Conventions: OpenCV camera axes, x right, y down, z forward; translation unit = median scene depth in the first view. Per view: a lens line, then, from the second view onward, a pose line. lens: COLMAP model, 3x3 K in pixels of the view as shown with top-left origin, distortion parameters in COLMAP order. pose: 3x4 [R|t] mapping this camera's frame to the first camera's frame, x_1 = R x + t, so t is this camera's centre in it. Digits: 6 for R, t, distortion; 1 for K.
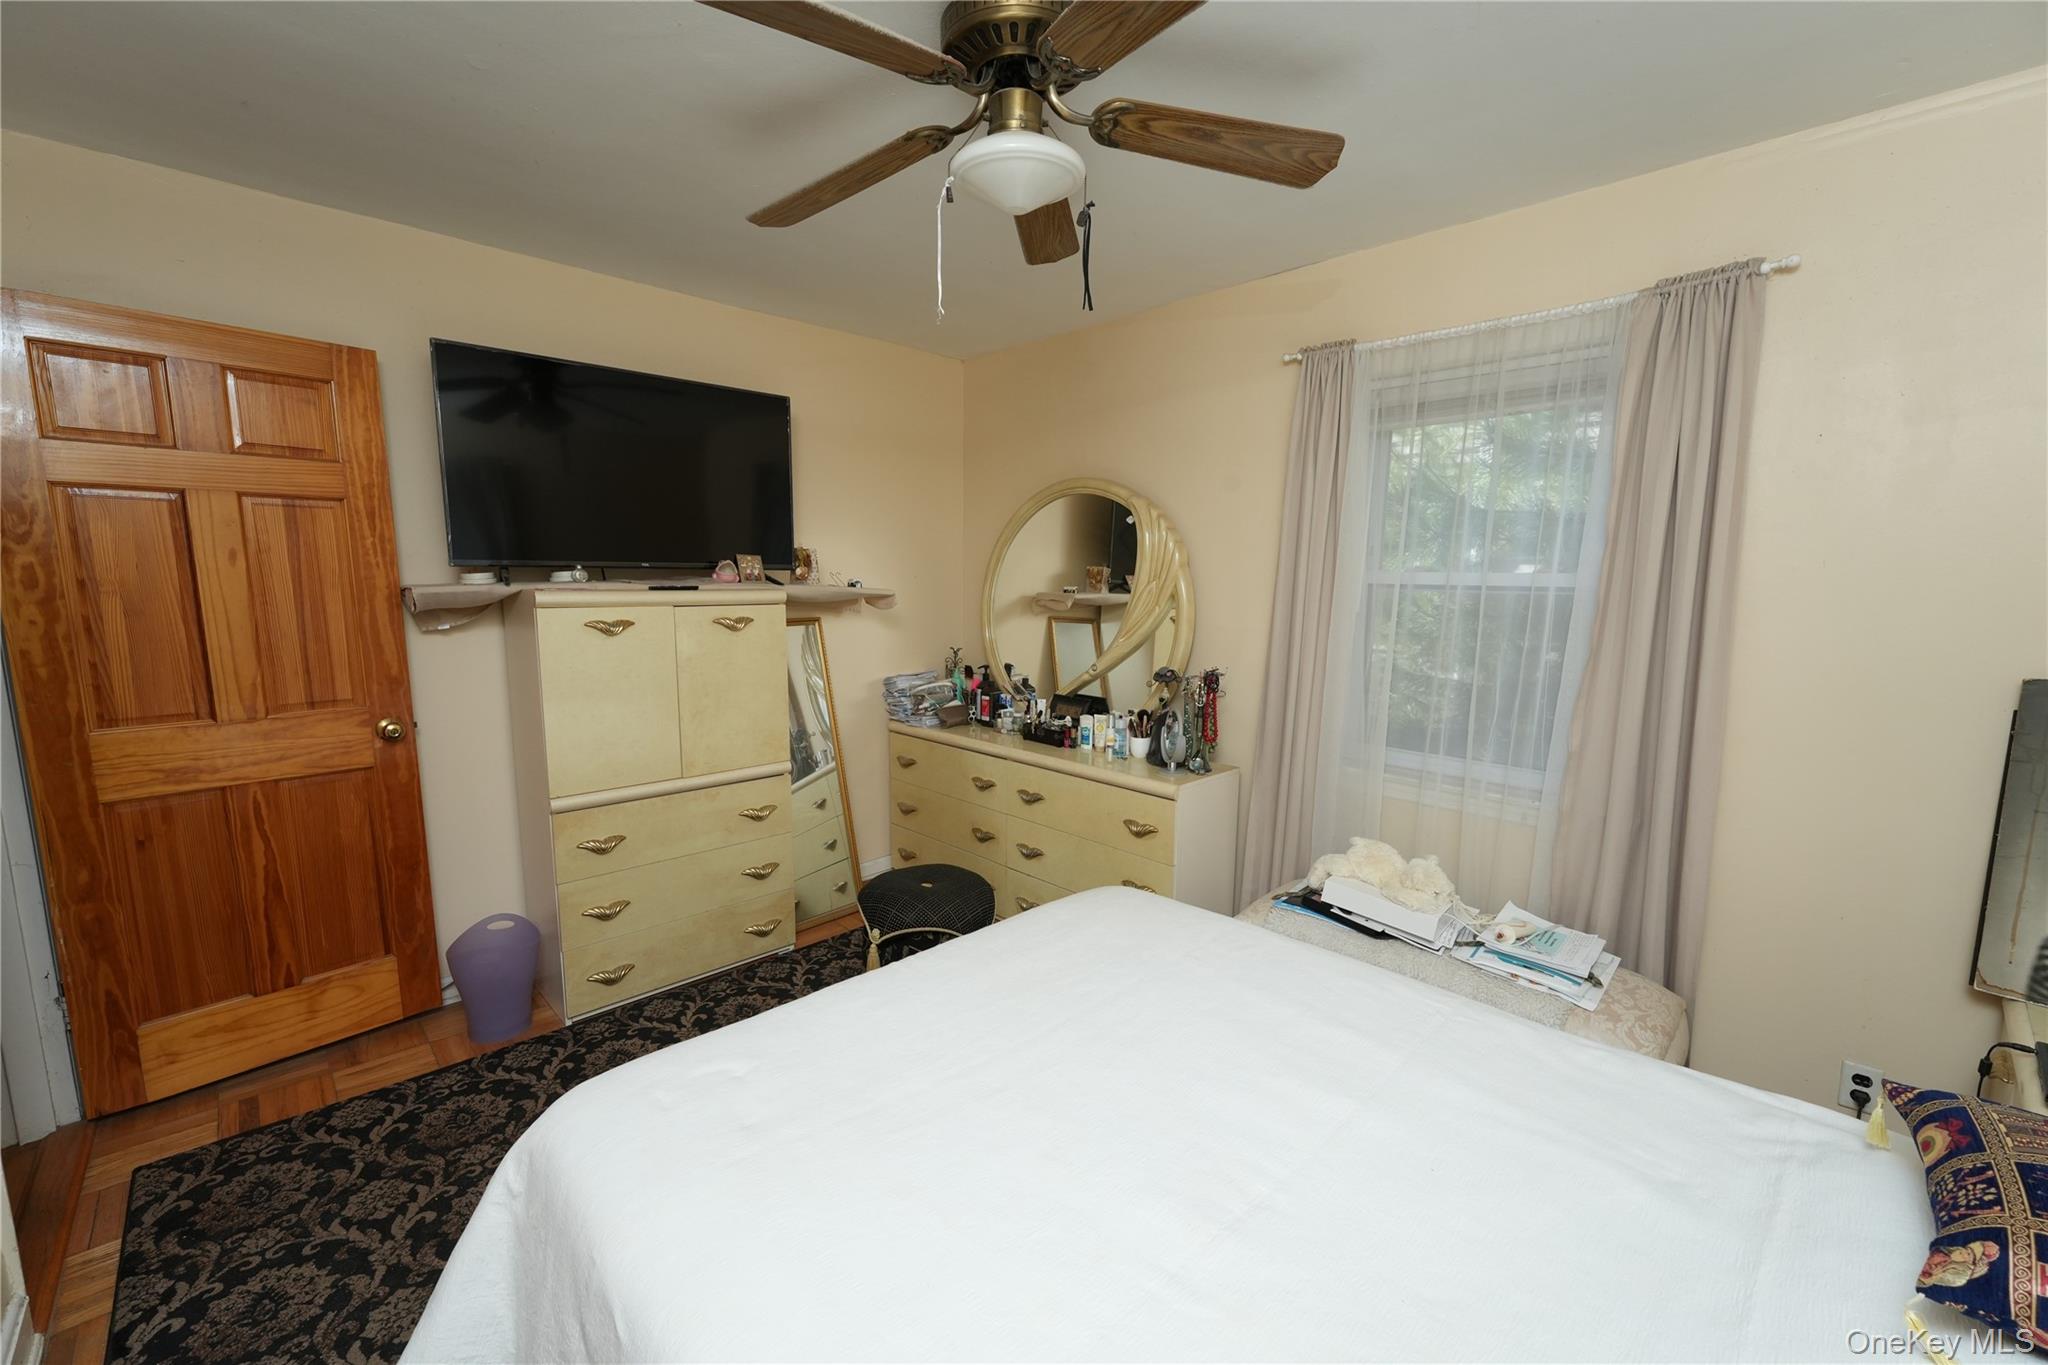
lens RADIAL K [[811.4, 0, 1023.5], [0, 811.4, 688.8], [0, 0, 1]] dist [-0.004325, -0.000547]
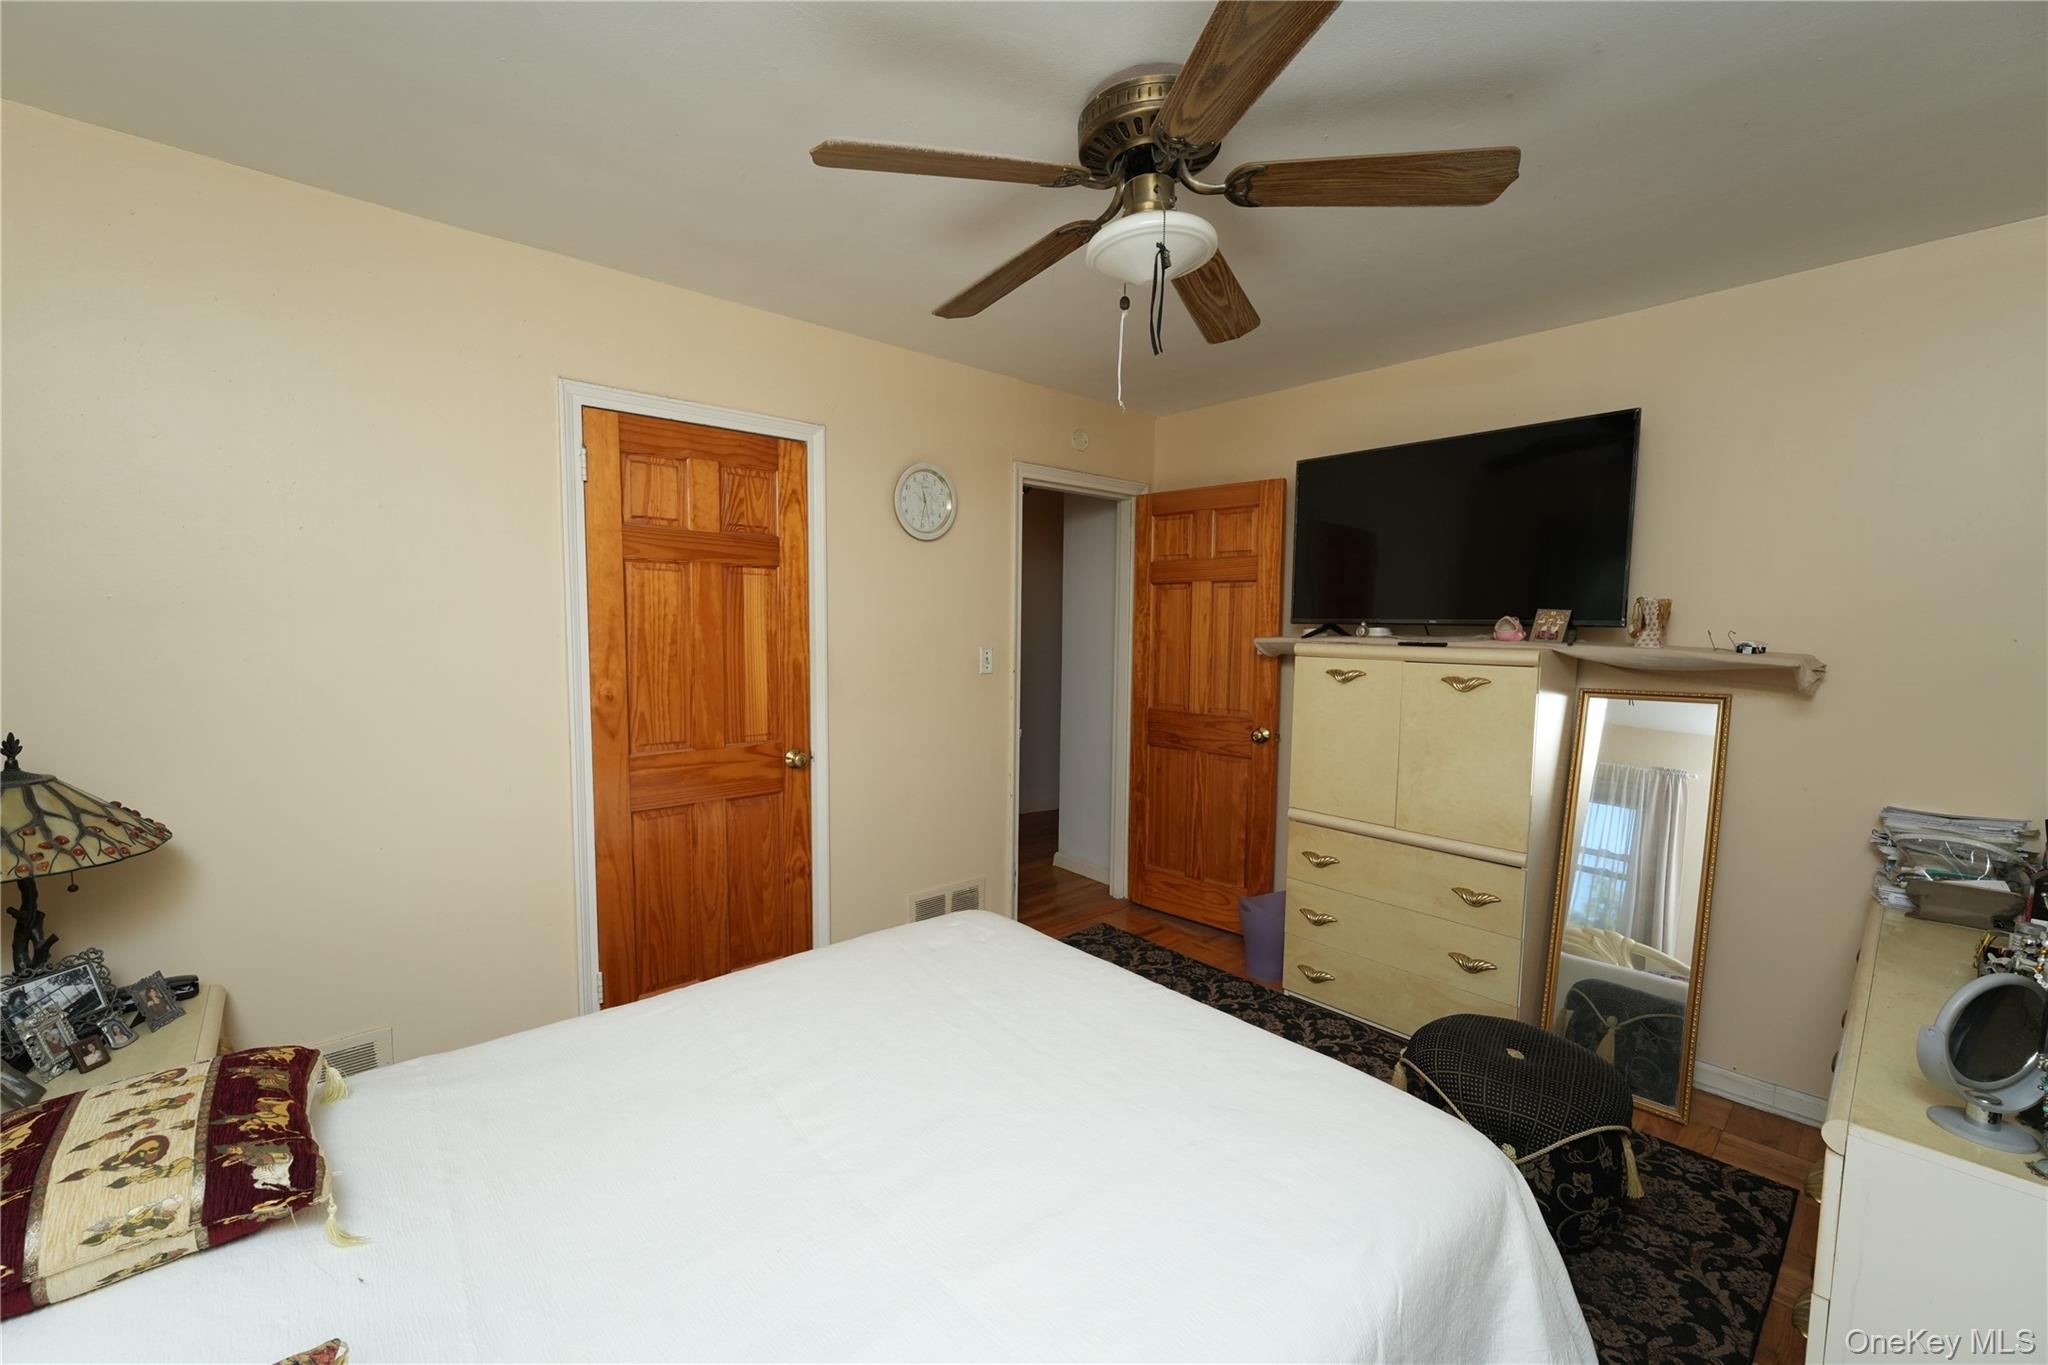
lens RADIAL K [[811.4, 0, 1023.6], [0, 811.4, 690.0], [0, 0, 1]] dist [-0.004325, -0.000547]
pose [[-0.028988, 0.082250, -0.996190, 0.601671], [-0.143802, 0.985899, 0.085585, -0.082709], [0.989182, 0.145735, -0.016752, 0.527825]]
